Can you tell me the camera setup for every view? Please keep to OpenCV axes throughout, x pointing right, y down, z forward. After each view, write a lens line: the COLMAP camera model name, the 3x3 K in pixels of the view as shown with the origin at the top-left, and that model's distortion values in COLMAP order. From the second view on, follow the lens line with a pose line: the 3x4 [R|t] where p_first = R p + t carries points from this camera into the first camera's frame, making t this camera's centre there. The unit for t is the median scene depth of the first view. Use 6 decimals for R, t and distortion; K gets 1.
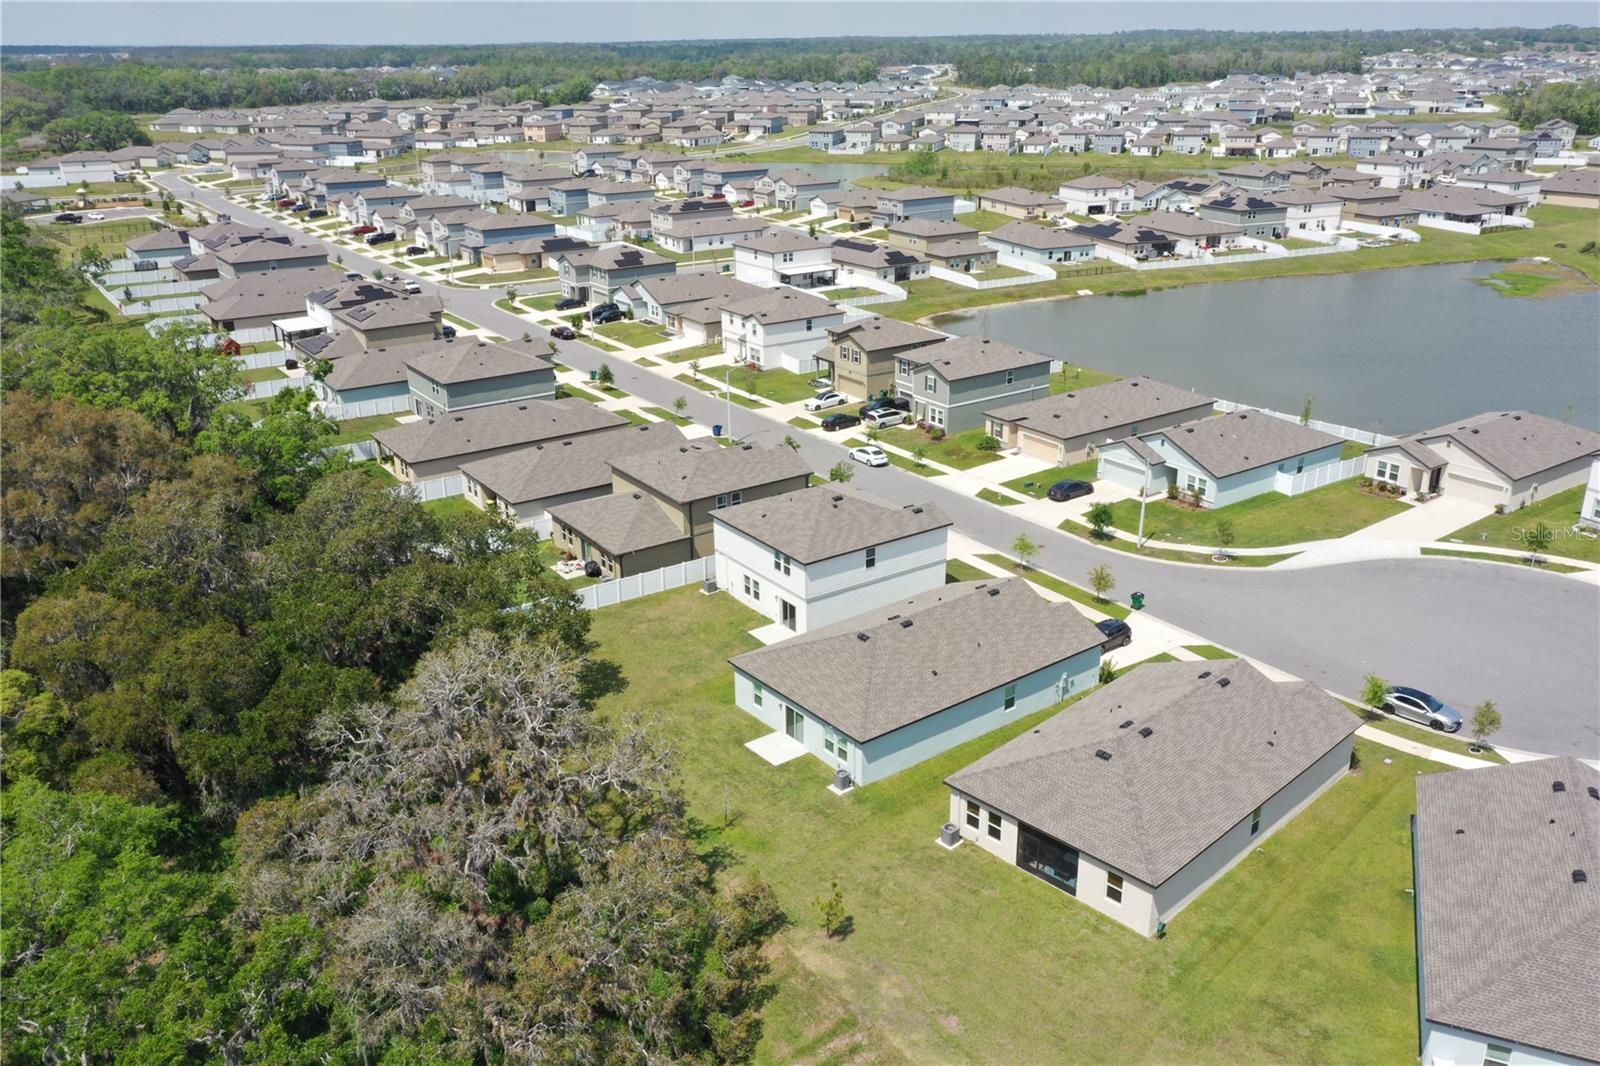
lens RADIAL K [[1289.4, 0, 800.0], [0, 1289.4, 533.0], [0, 0, 1]] dist [0.031462, -0.000318]
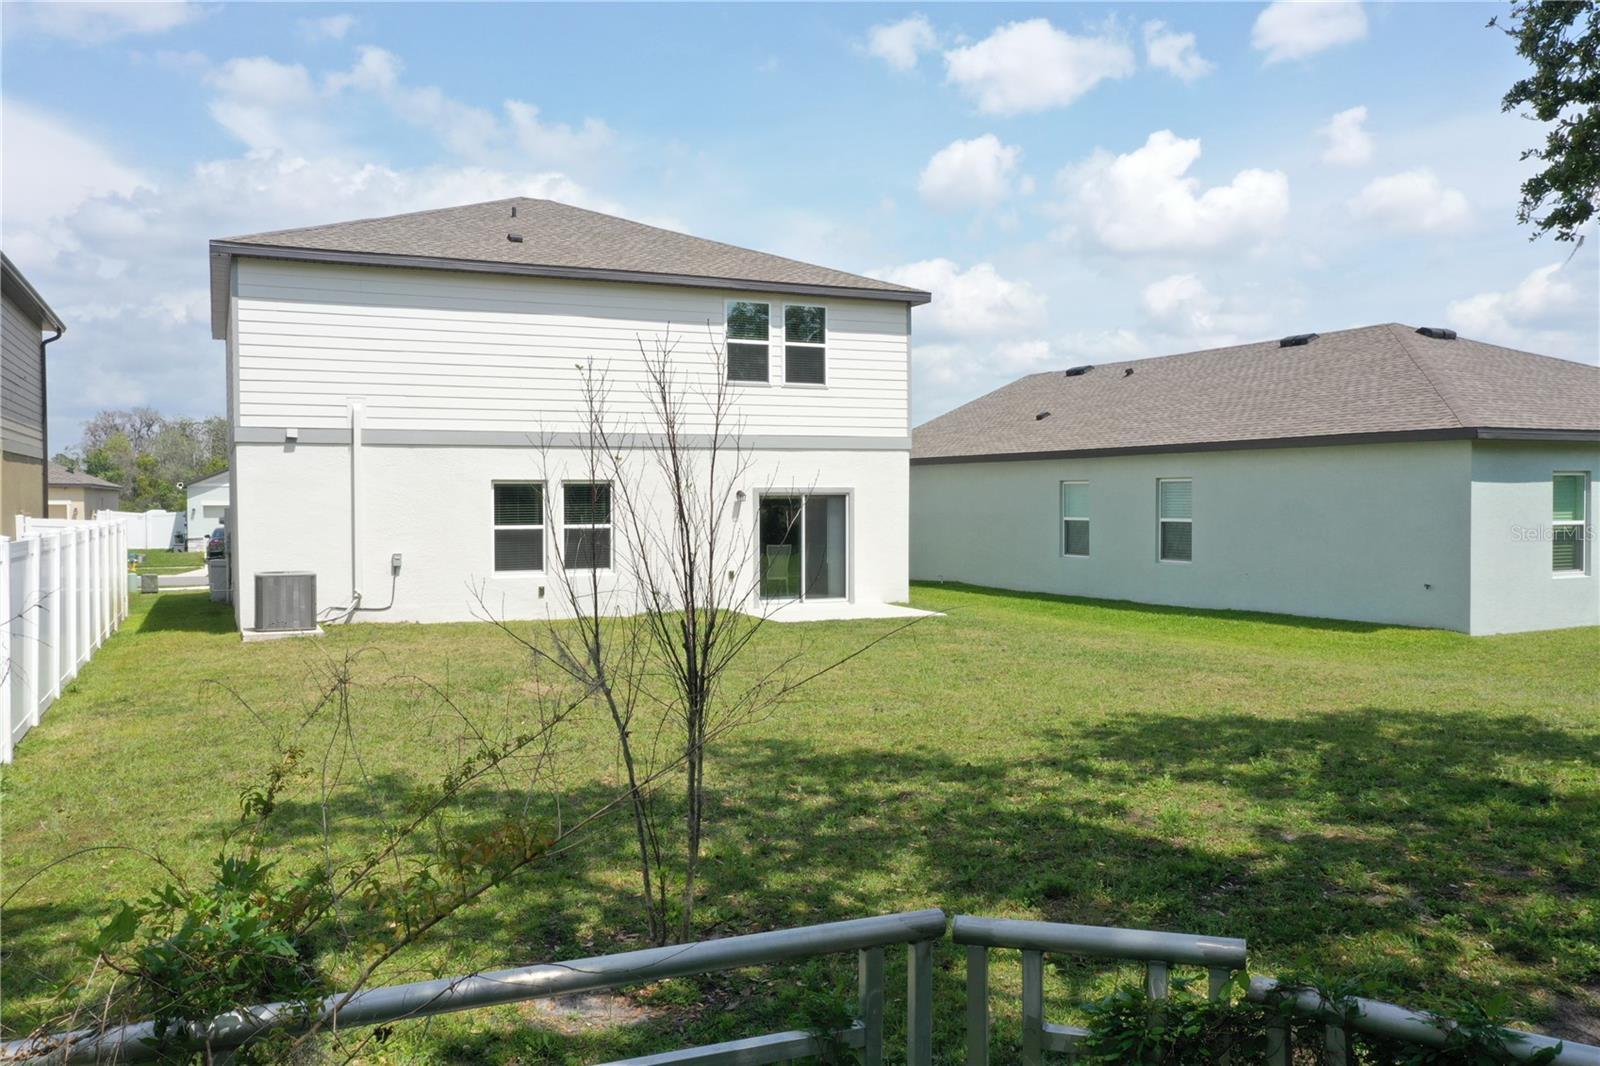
lens RADIAL K [[1289.4, 0, 800.0], [0, 1289.4, 533.0], [0, 0, 1]] dist [0.031462, -0.000318]
pose [[0.190904, -0.019757, 0.981410, -0.181008], [0.352691, 0.934414, -0.049795, 0.049243], [-0.916060, 0.355640, 0.185351, 0.632033]]
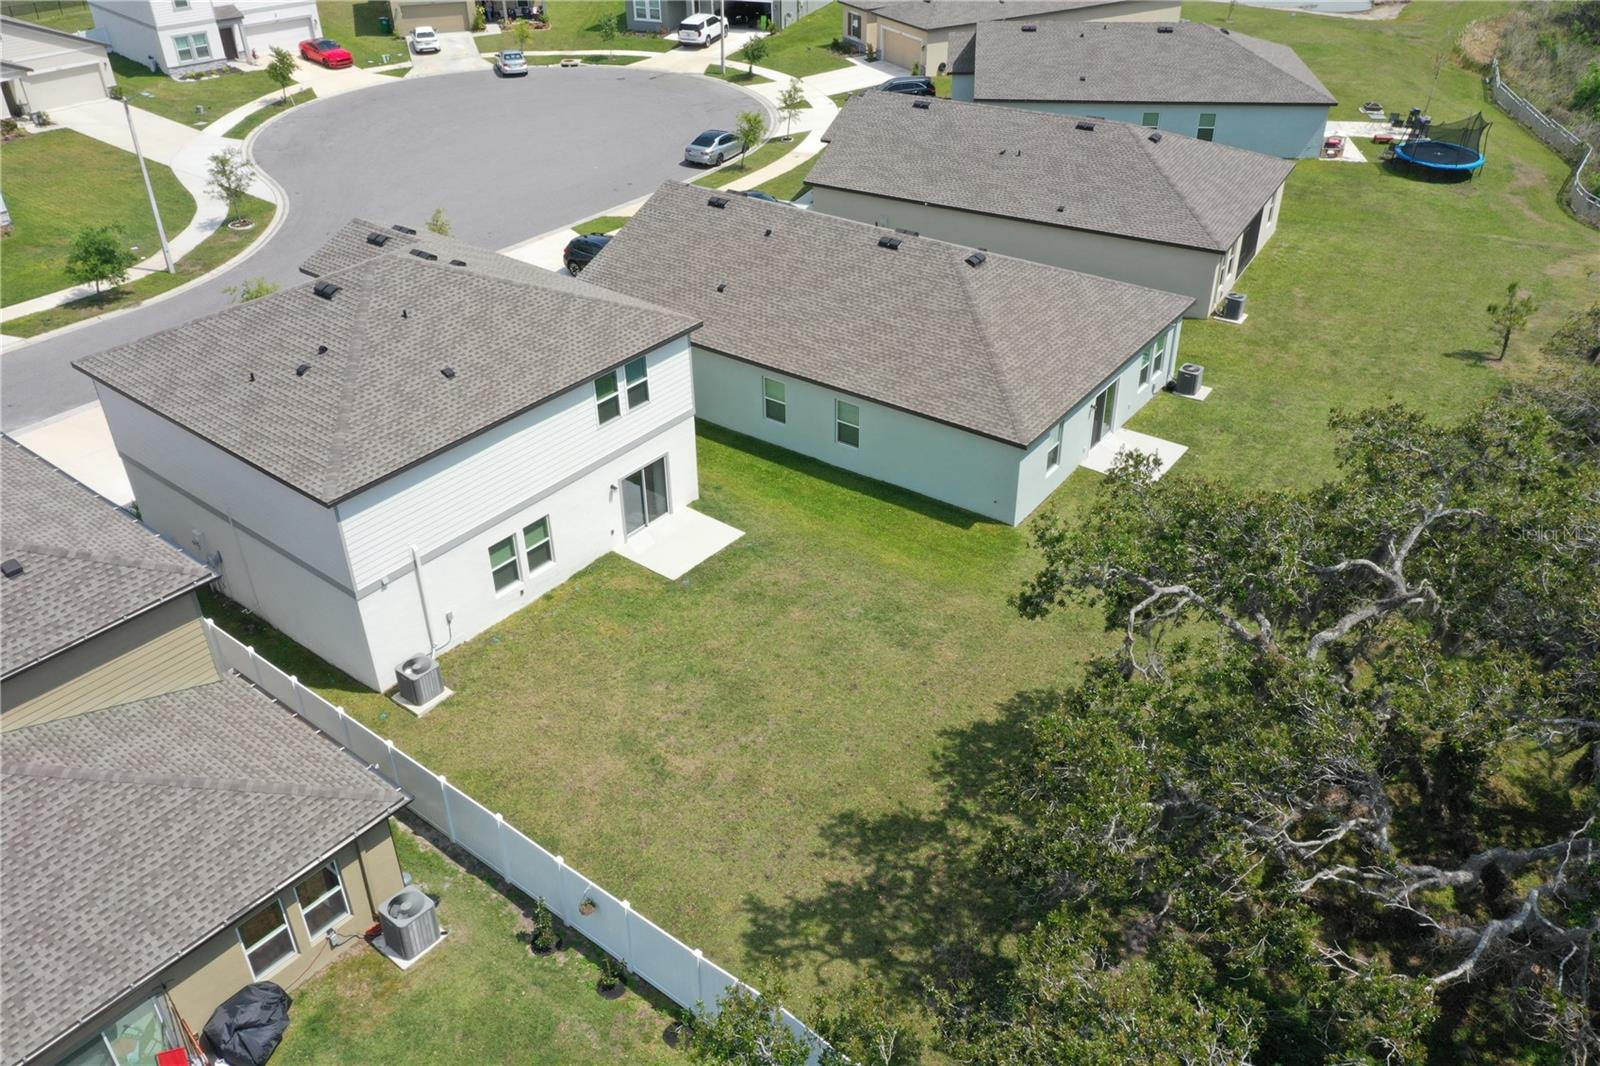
lens RADIAL K [[1300.6, 0, 795.9], [0, 1300.6, 487.5], [0, 0, 1]] dist [0.063917, 0.000404]
pose [[-0.274122, -0.483897, 0.831084, -0.252370], [0.368739, 0.745252, 0.555545, -0.105953], [-0.888194, 0.458740, -0.025859, 0.642655]]
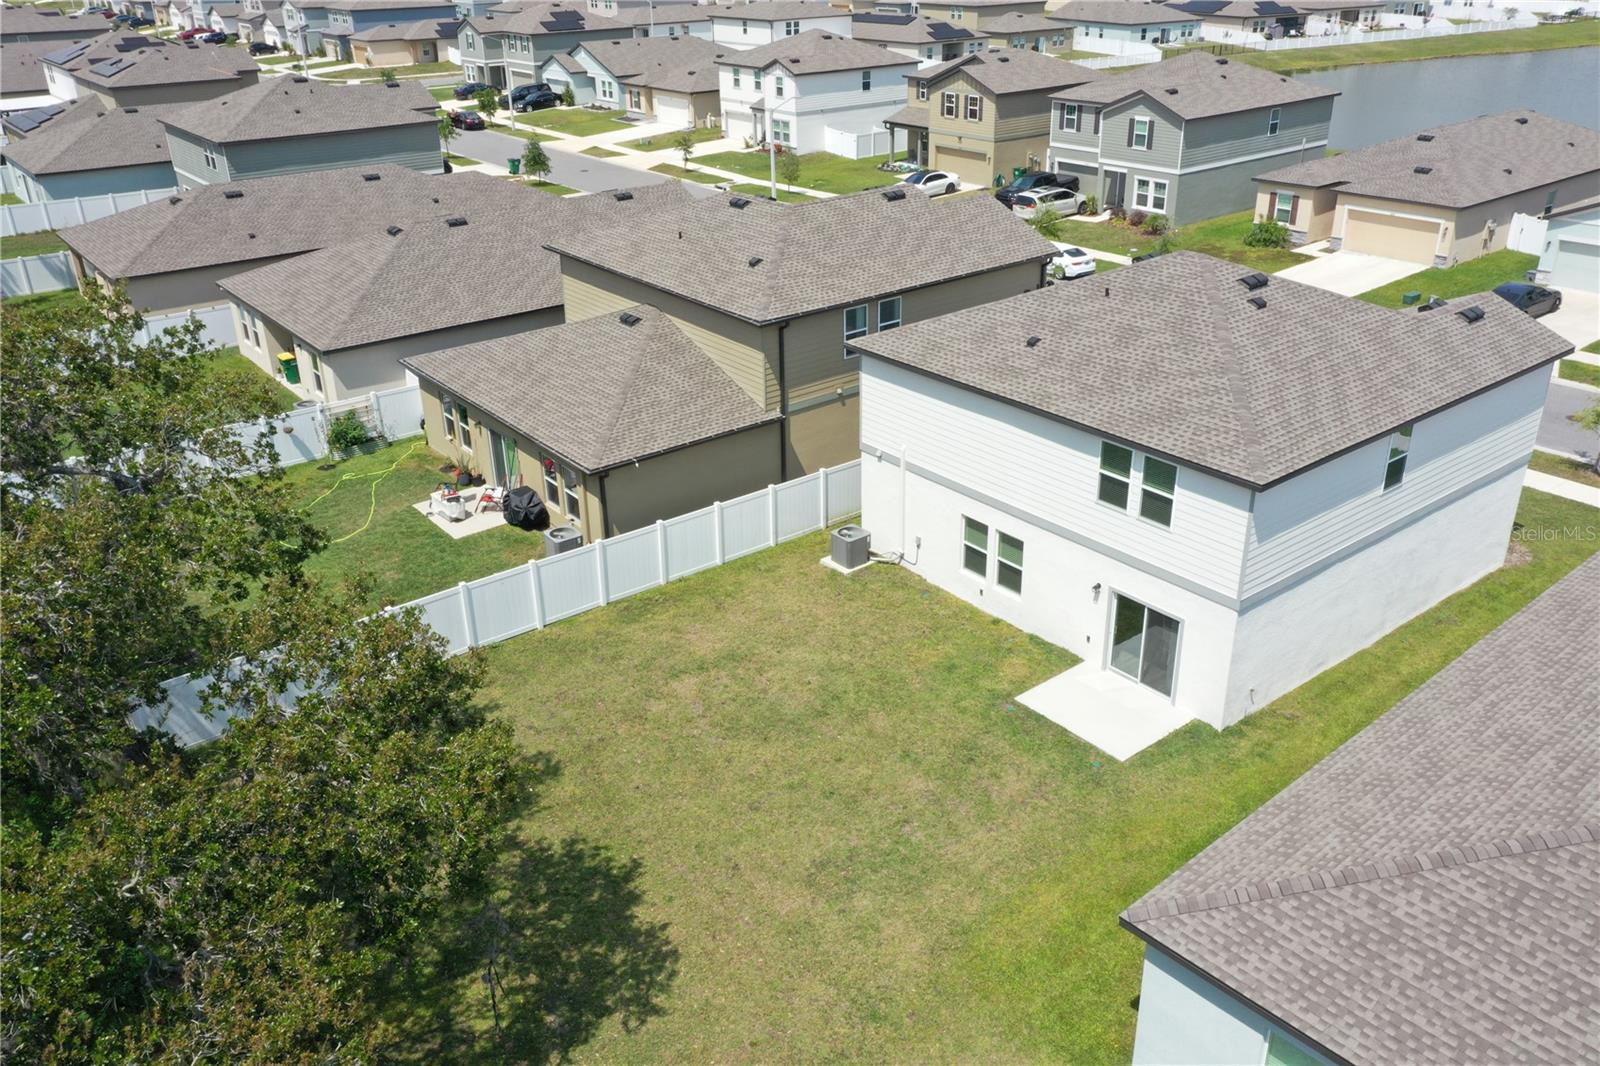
lens RADIAL K [[1289.4, 0, 800.0], [0, 1289.4, 533.0], [0, 0, 1]] dist [0.031462, -0.000318]
pose [[0.998525, -0.031772, 0.044019, -0.071564], [0.028312, 0.996622, 0.077097, 0.005937], [-0.046320, -0.075737, 0.996051, 0.456349]]
